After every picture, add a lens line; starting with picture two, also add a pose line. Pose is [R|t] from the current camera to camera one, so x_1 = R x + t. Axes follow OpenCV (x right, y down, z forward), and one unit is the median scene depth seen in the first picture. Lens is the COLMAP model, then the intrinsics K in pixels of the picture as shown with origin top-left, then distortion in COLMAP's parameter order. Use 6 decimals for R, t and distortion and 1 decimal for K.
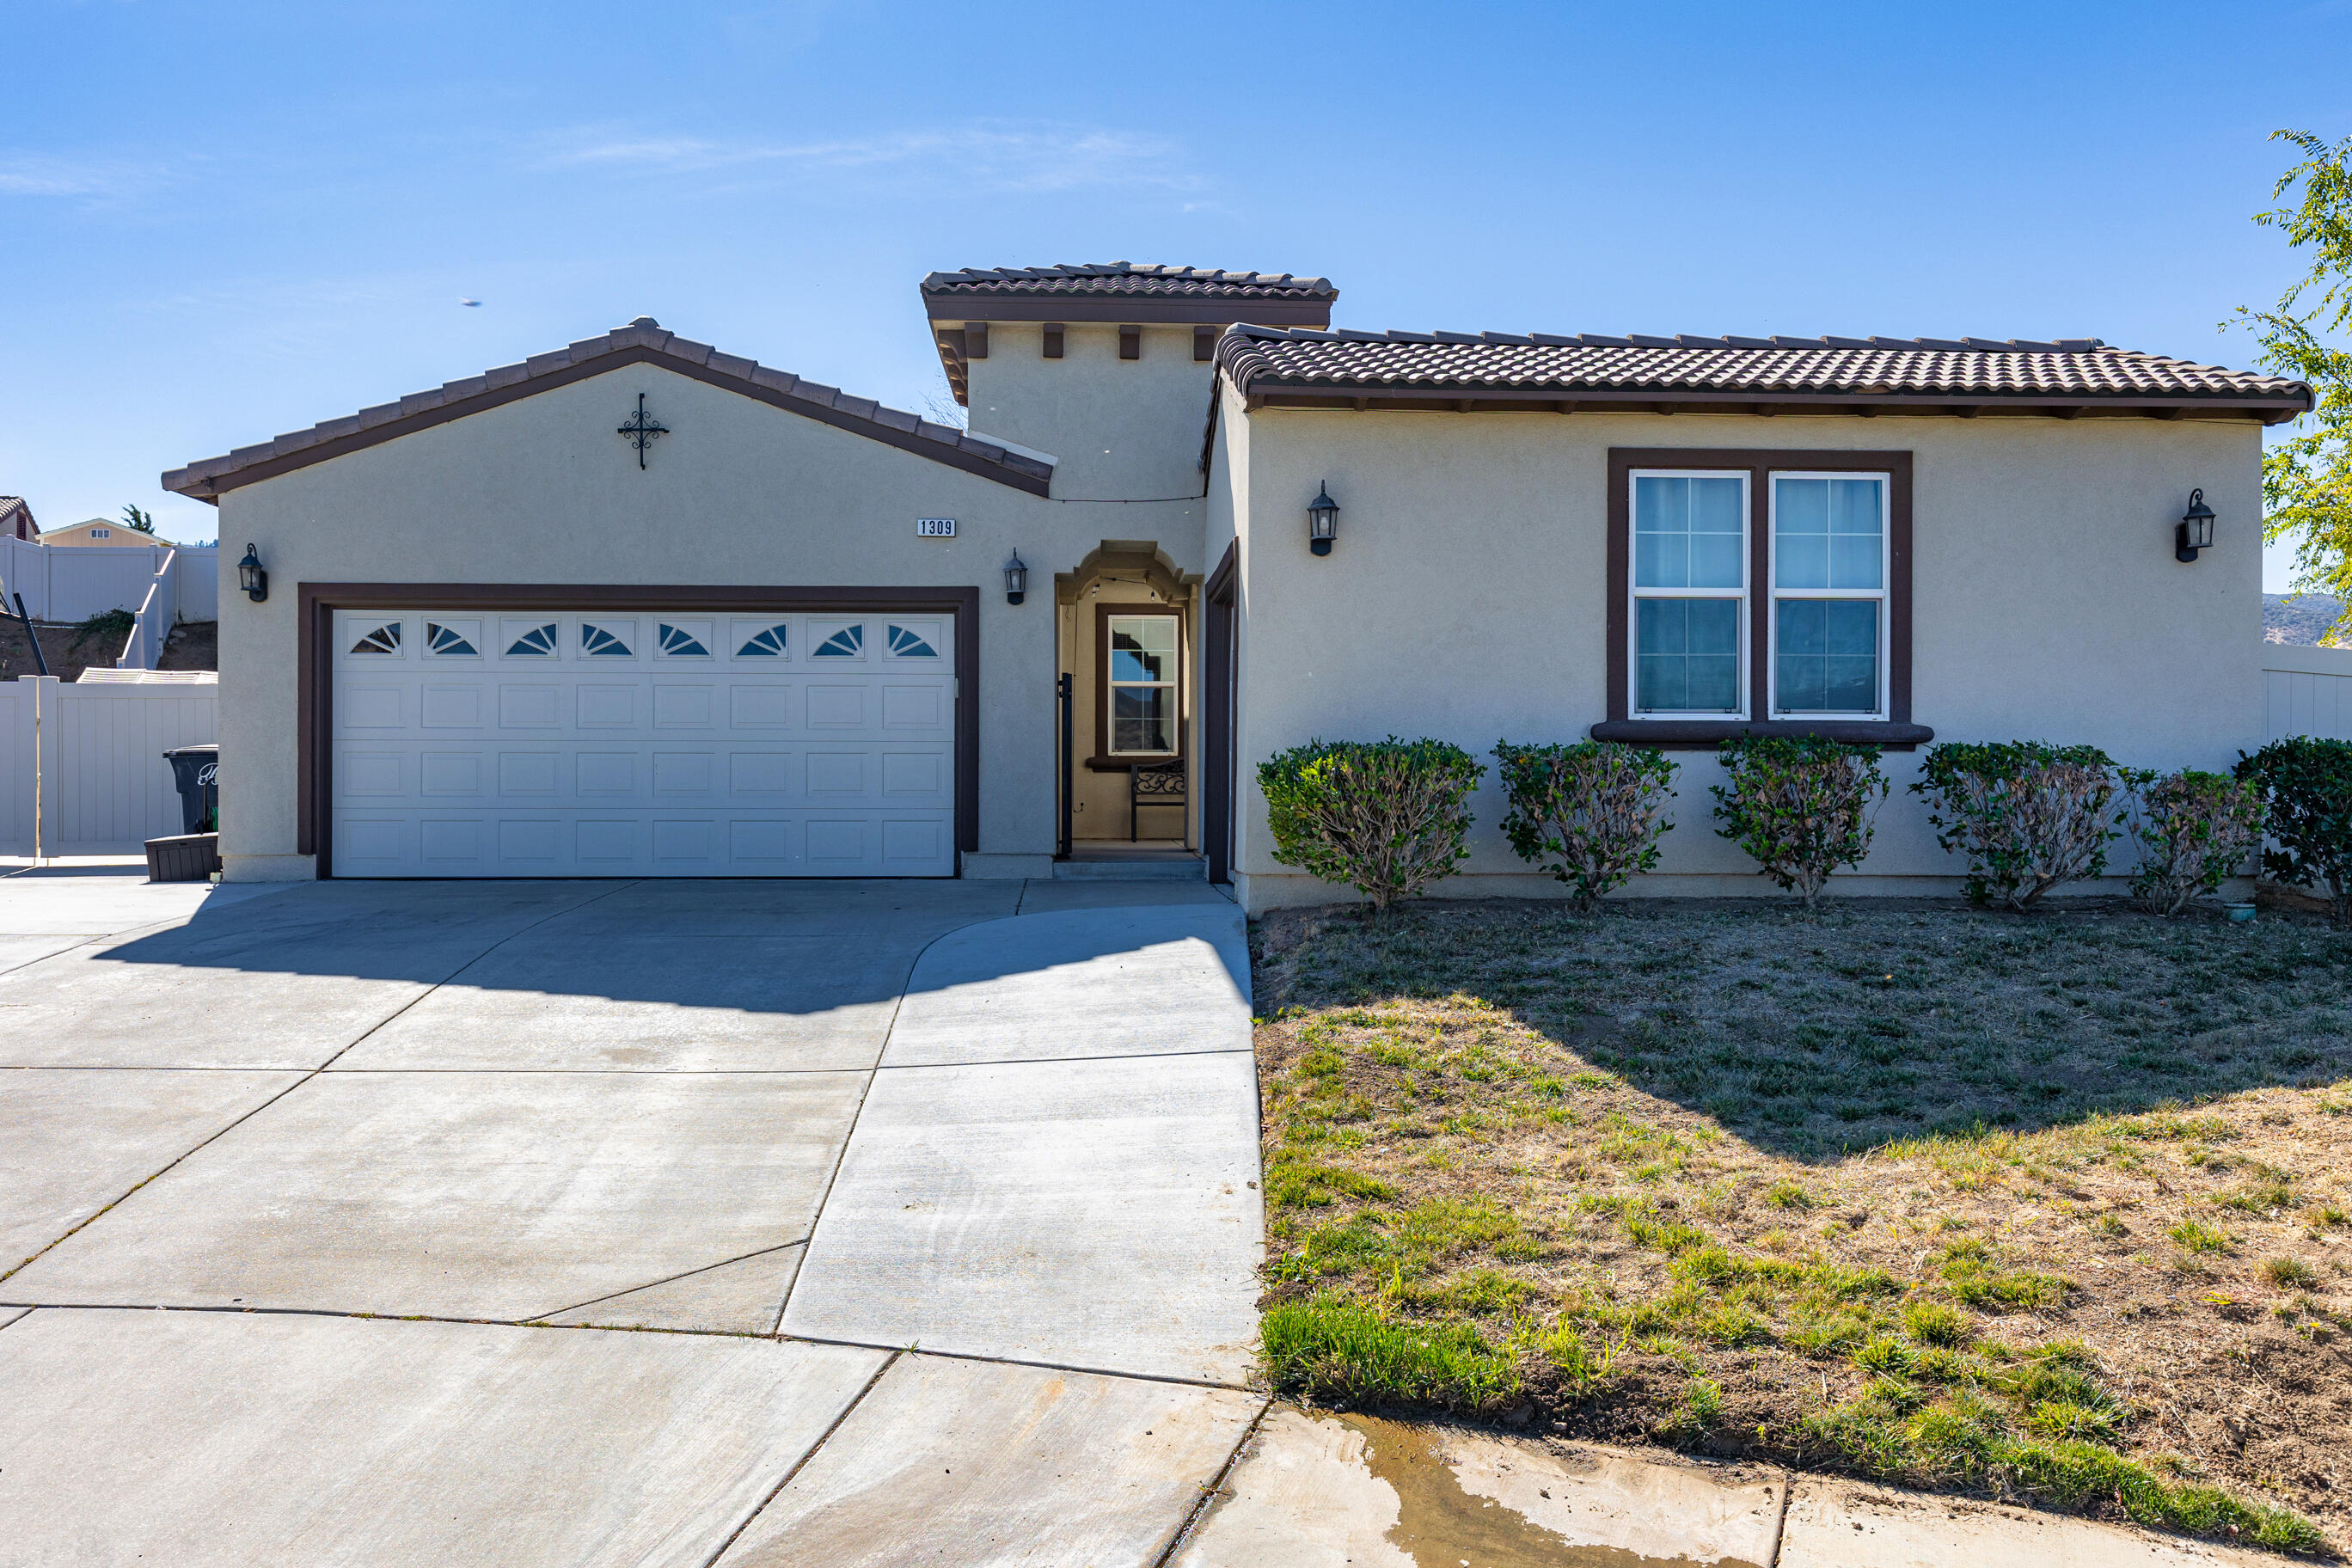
lens RADIAL K [[1987.4, 0, 1210.1], [0, 1987.4, 793.2], [0, 0, 1]] dist [0.019083, -0.036861]
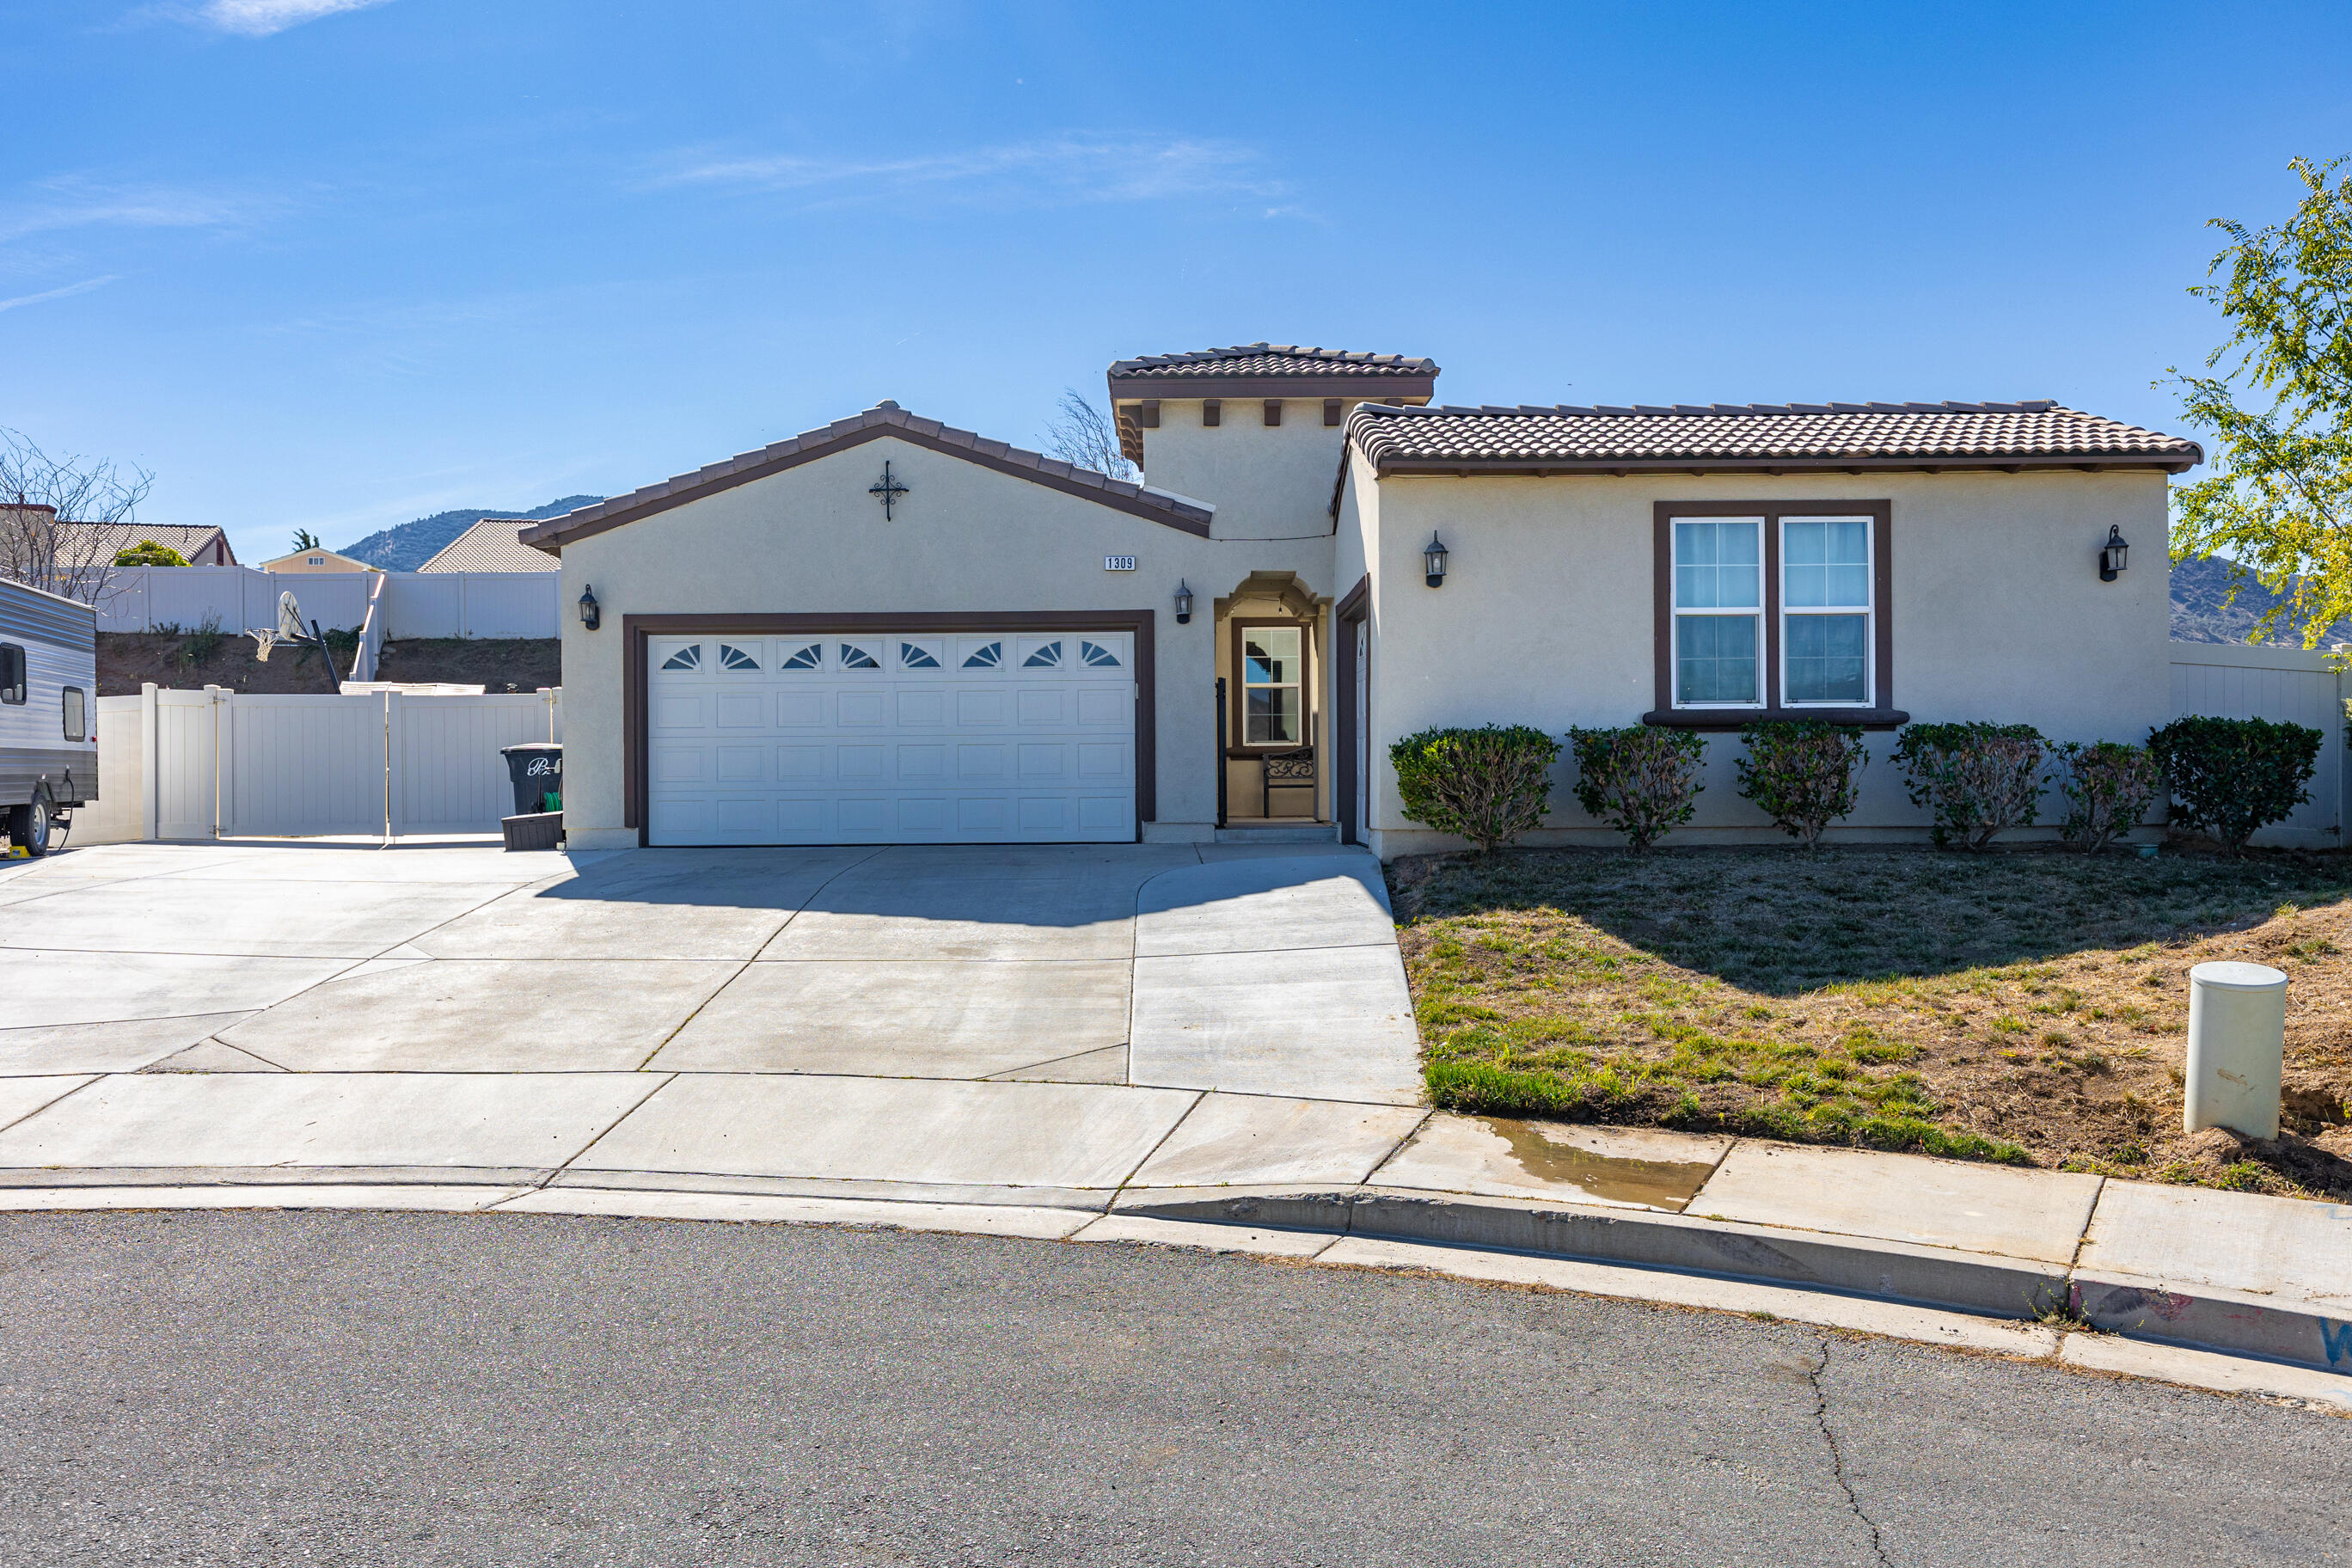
lens RADIAL K [[1987.4, 0, 1202.3], [0, 1987.4, 781.6], [0, 0, 1]] dist [0.019083, -0.036861]
pose [[0.998947, -0.010299, -0.044703, -0.034854], [0.010076, 0.999936, -0.005230, 0.012715], [0.044754, 0.004774, 0.998987, -0.279649]]
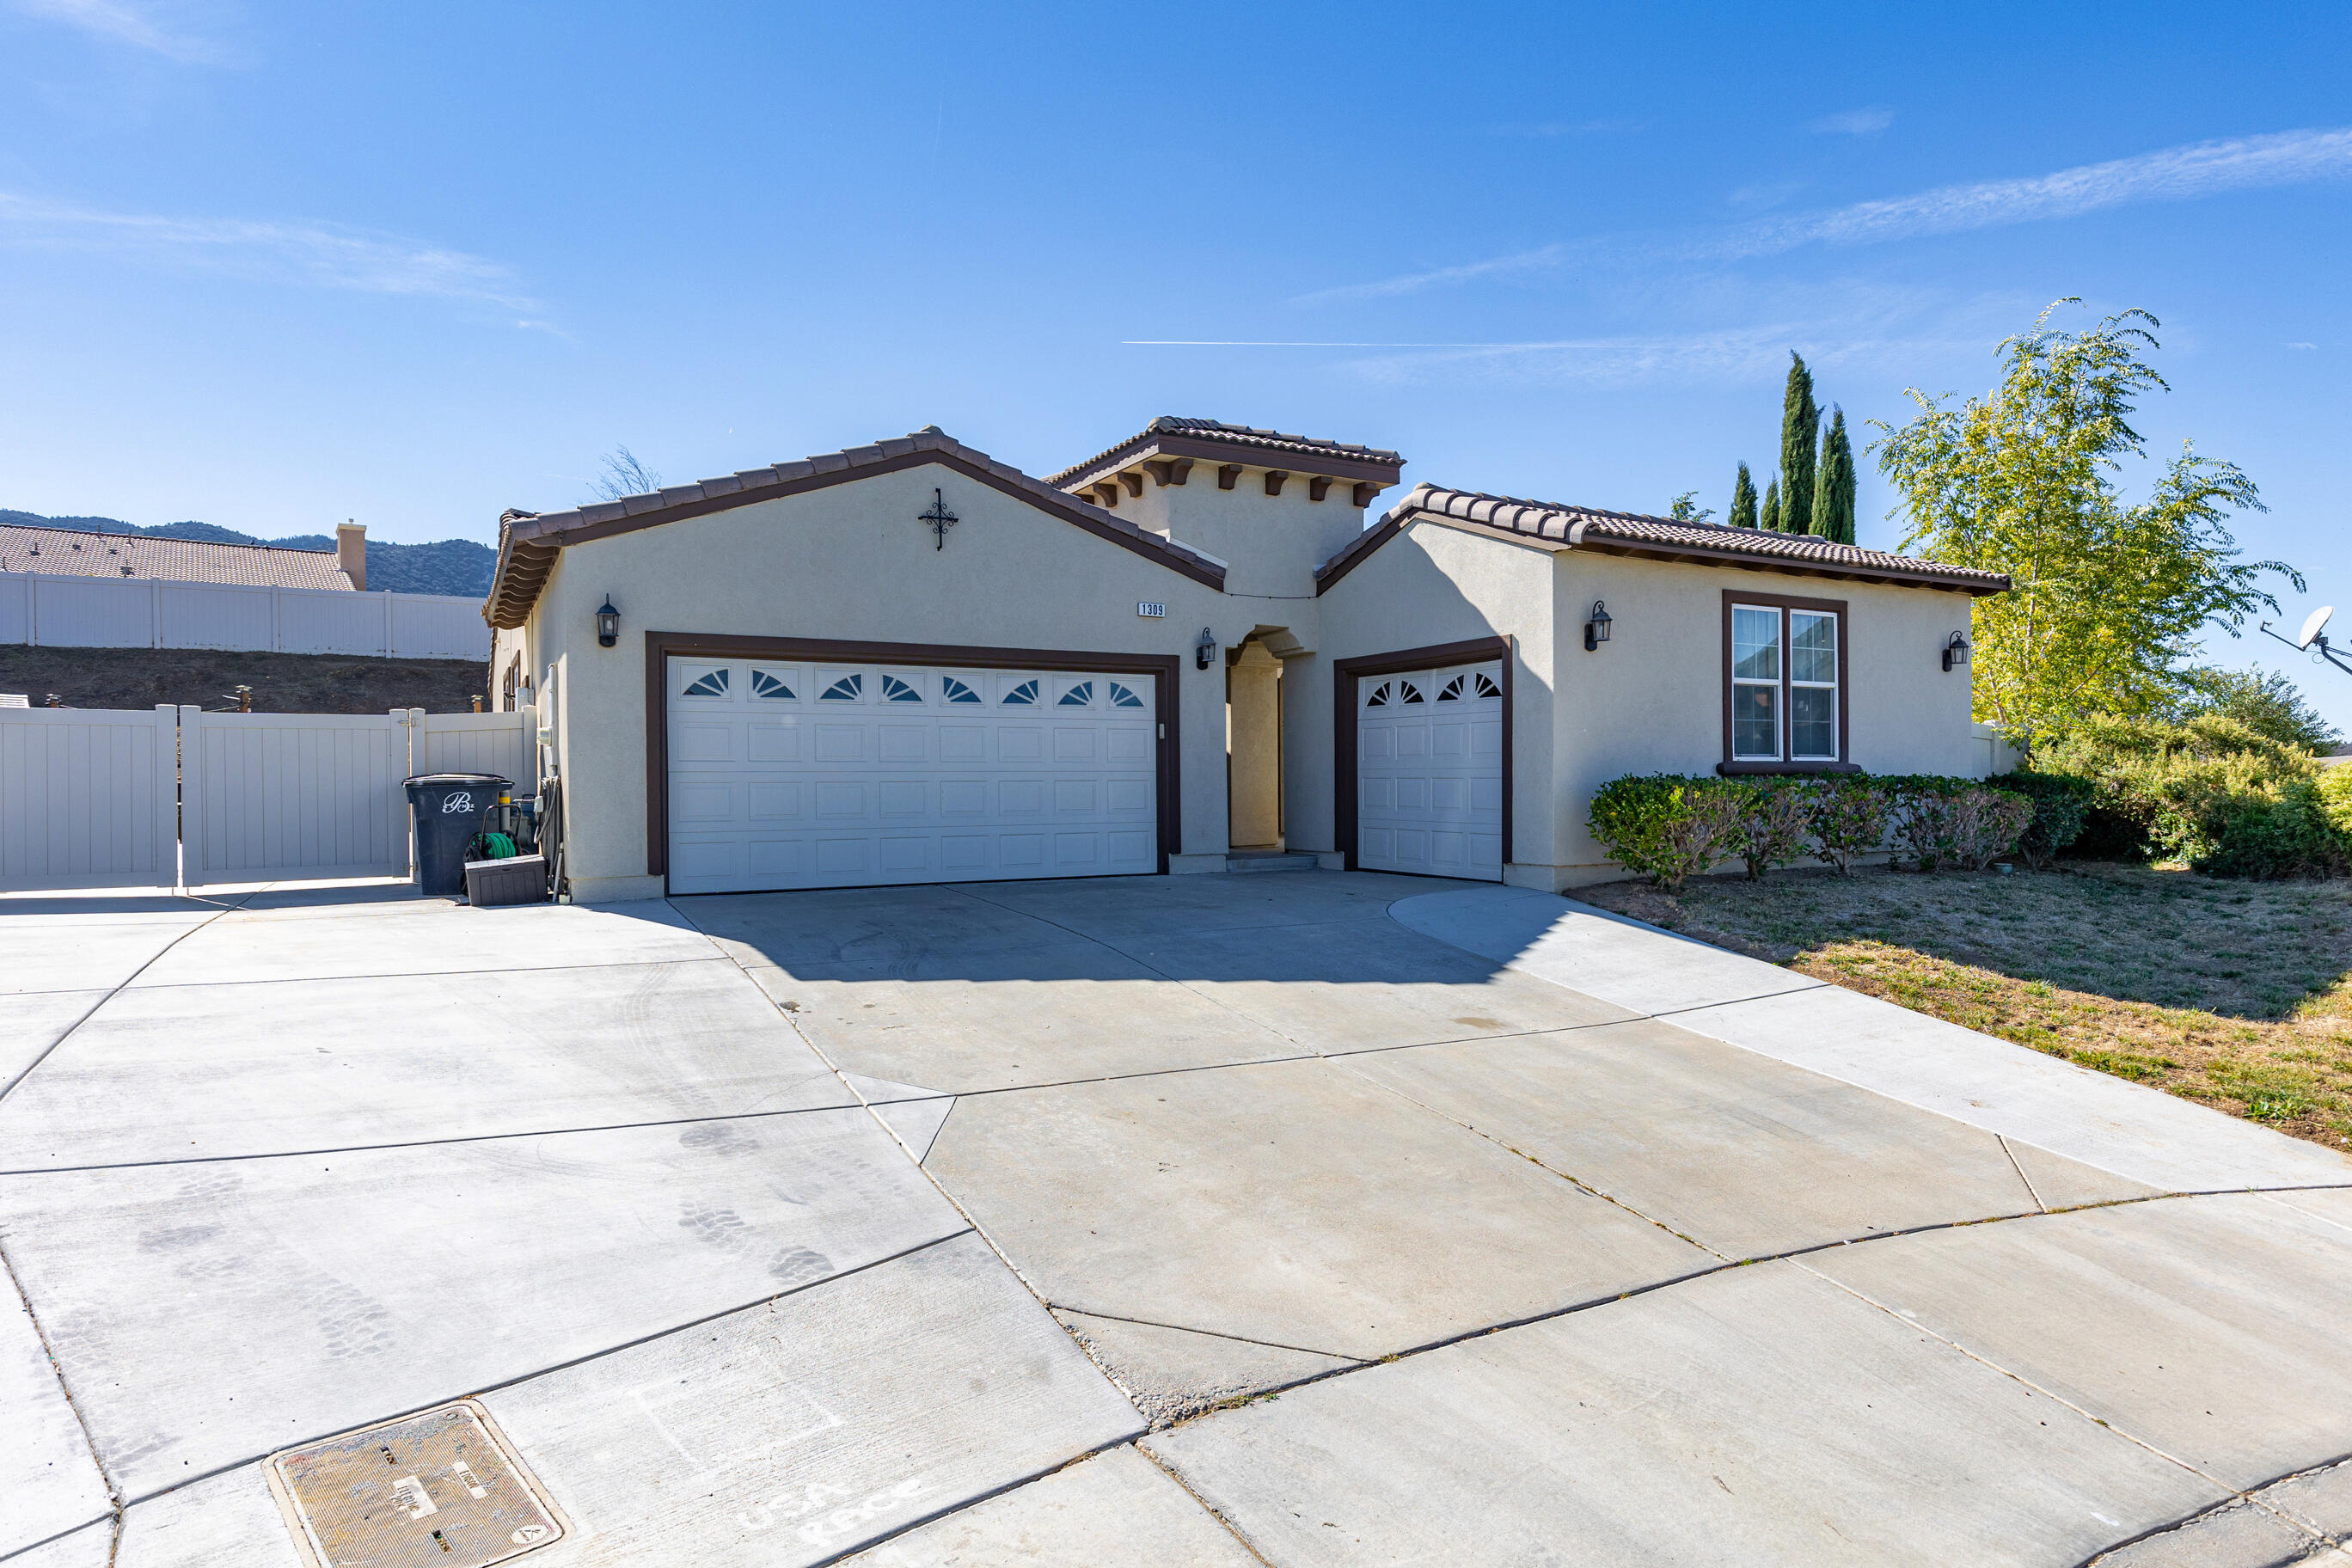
lens RADIAL K [[1400.5, 0, 1227.1], [0, 1400.5, 792.4], [0, 0, 1]] dist [0.020944, -0.003801]
pose [[0.885899, -0.010326, 0.463764, -0.588143], [0.008648, 0.999946, 0.005746, -0.019011], [-0.463798, -0.001080, 0.885940, 0.168804]]
